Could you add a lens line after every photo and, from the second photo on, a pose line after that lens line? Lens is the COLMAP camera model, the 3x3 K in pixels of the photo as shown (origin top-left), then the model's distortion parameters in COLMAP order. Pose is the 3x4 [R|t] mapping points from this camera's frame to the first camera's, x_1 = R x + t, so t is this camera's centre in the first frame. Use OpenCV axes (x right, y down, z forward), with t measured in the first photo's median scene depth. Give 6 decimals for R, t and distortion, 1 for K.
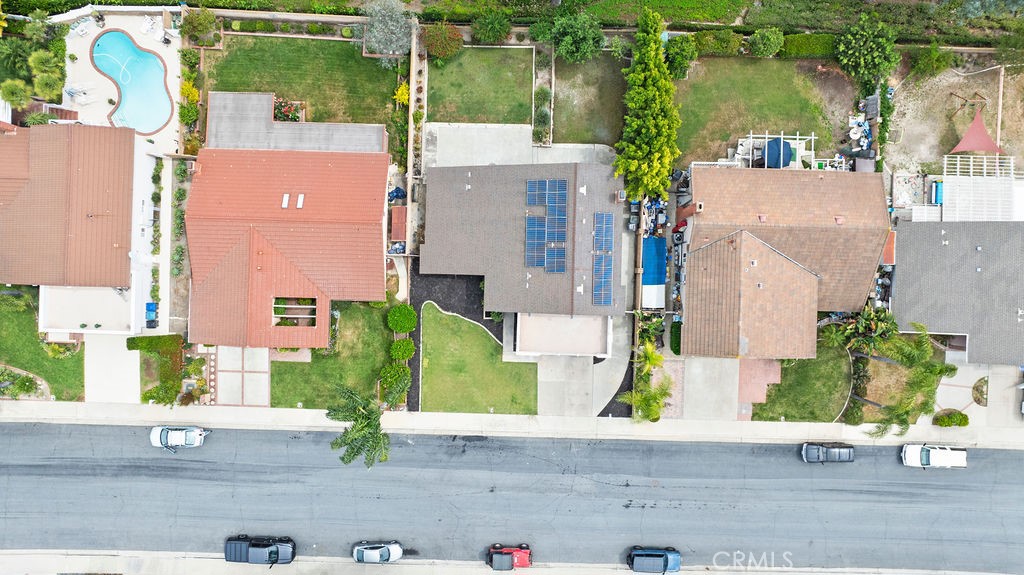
lens RADIAL K [[719.9, 0, 517.2], [0, 719.9, 286.8], [0, 0, 1]] dist [-0.025073, 0.010776]
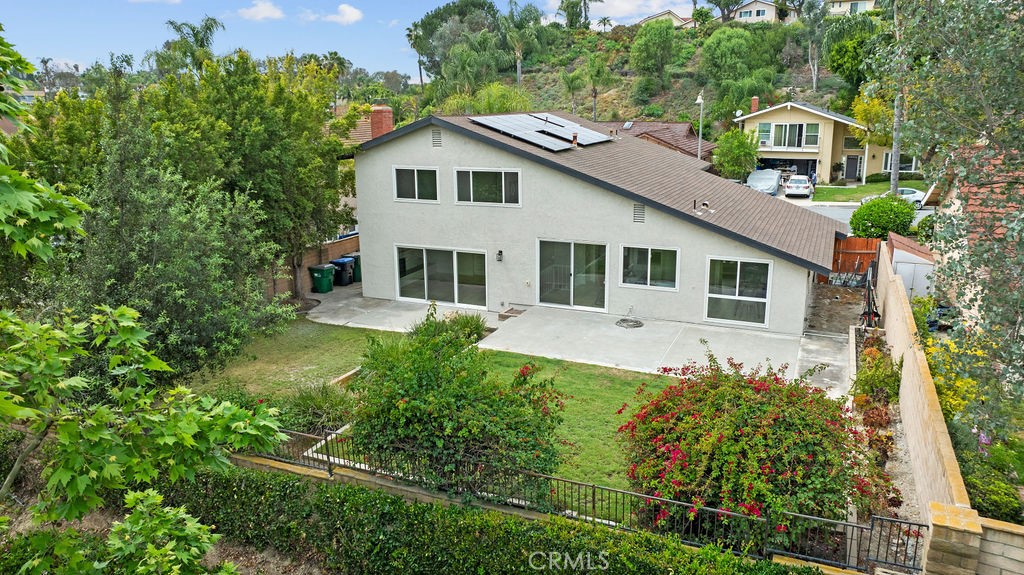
lens RADIAL K [[719.9, 0, 511.5], [0, 719.9, 286.6], [0, 0, 1]] dist [-0.025073, 0.010776]
pose [[-0.921746, -0.071669, 0.381114, -0.112065], [0.387171, -0.225741, 0.893946, -0.490179], [0.021965, 0.971547, 0.235824, 0.896393]]
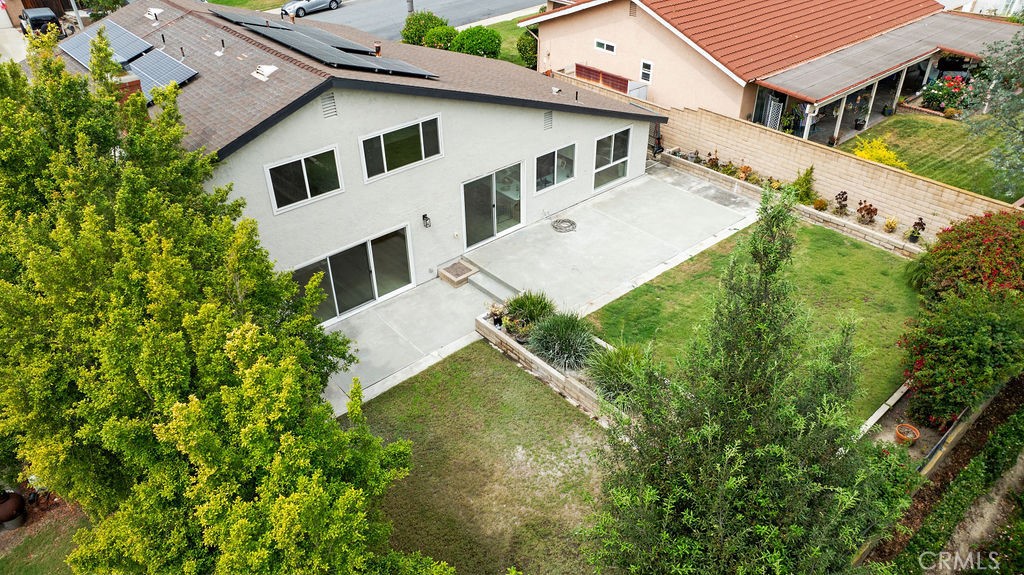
lens RADIAL K [[719.9, 0, 509.5], [0, 719.9, 285.5], [0, 0, 1]] dist [-0.025073, 0.010776]
pose [[-0.738253, 0.395459, -0.546438, 0.193027], [-0.674078, -0.403083, 0.618985, -0.380757], [0.024523, 0.825310, 0.564148, 0.817654]]
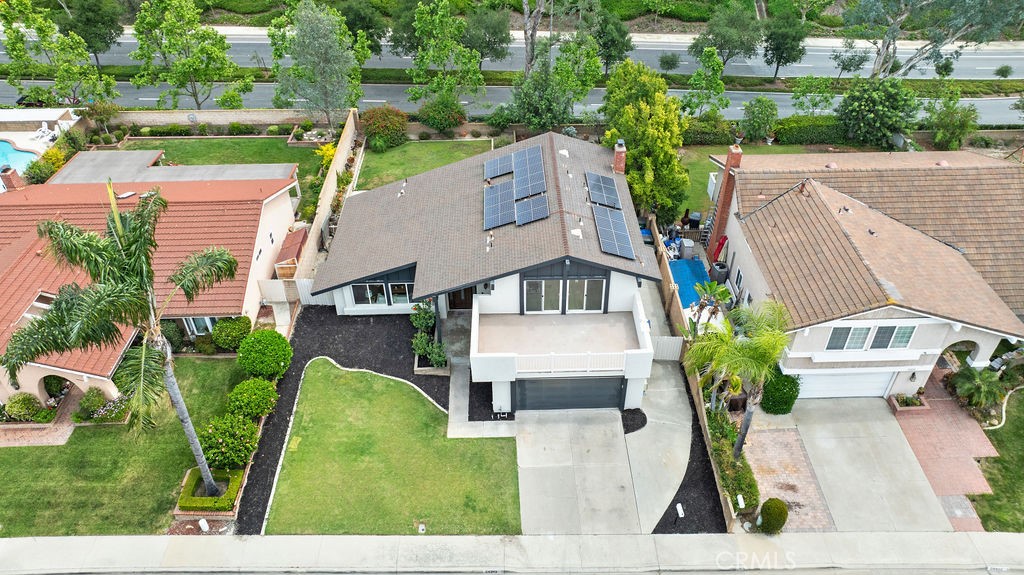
lens RADIAL K [[719.9, 0, 513.4], [0, 719.9, 280.7], [0, 0, 1]] dist [-0.025073, 0.010776]
pose [[0.998772, -0.031245, 0.038454, 0.010513], [0.049542, 0.618156, -0.784492, 0.439393], [0.000741, 0.785434, 0.618945, 0.599766]]
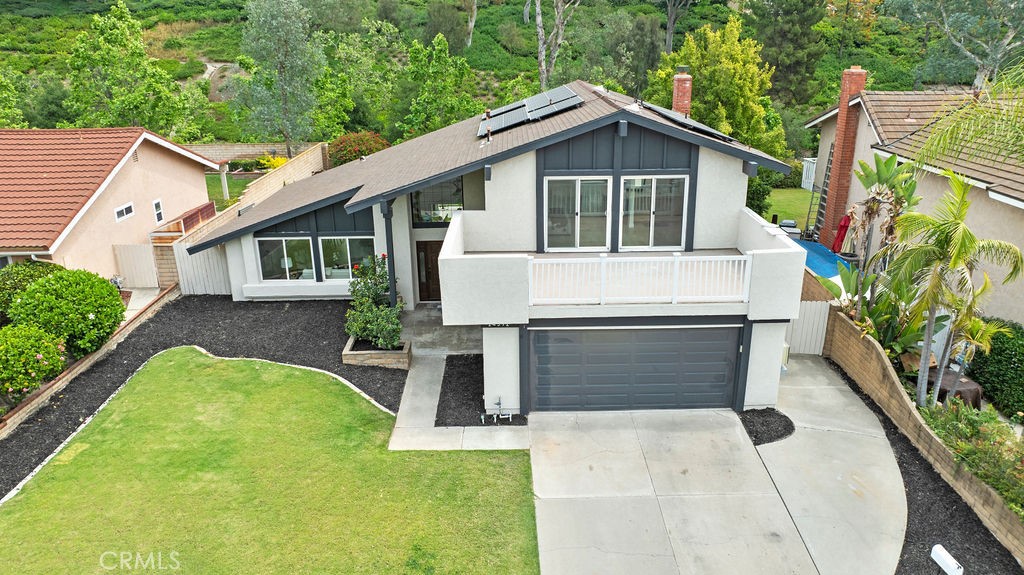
lens RADIAL K [[719.9, 0, 511.9], [0, 719.9, 284.4], [0, 0, 1]] dist [-0.025073, 0.010776]
pose [[0.999479, -0.015067, 0.028555, 0.016188], [0.031925, 0.329256, -0.943701, 0.320863], [0.004817, 0.944120, 0.329566, 0.869382]]
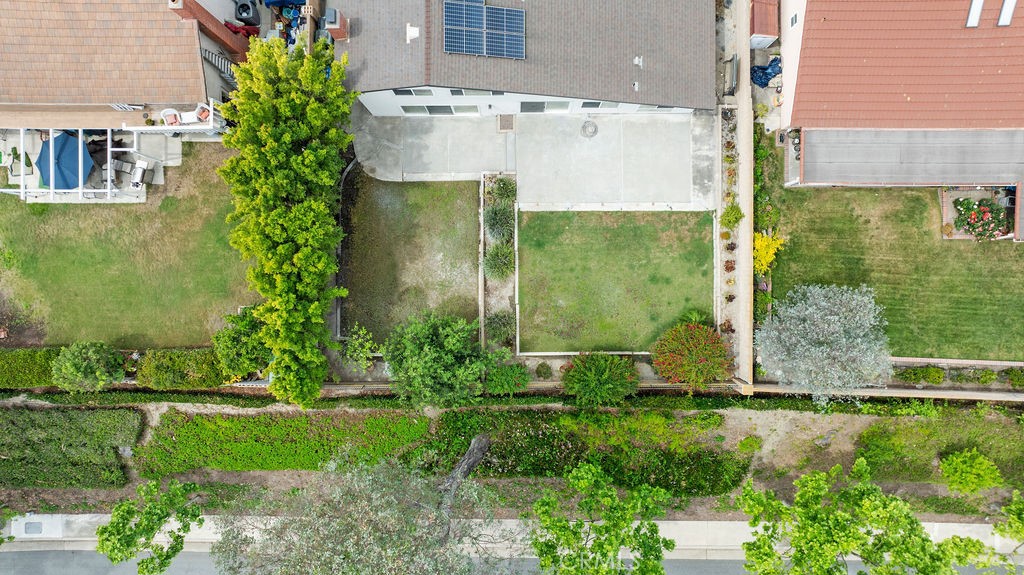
lens RADIAL K [[719.9, 0, 512.0], [0, 719.9, 284.6], [0, 0, 1]] dist [-0.025073, 0.010776]
pose [[-0.999427, 0.027318, 0.020003, 0.015699], [-0.027302, -0.999627, 0.001078, -0.280379], [0.020025, 0.000531, 0.999799, 0.455739]]
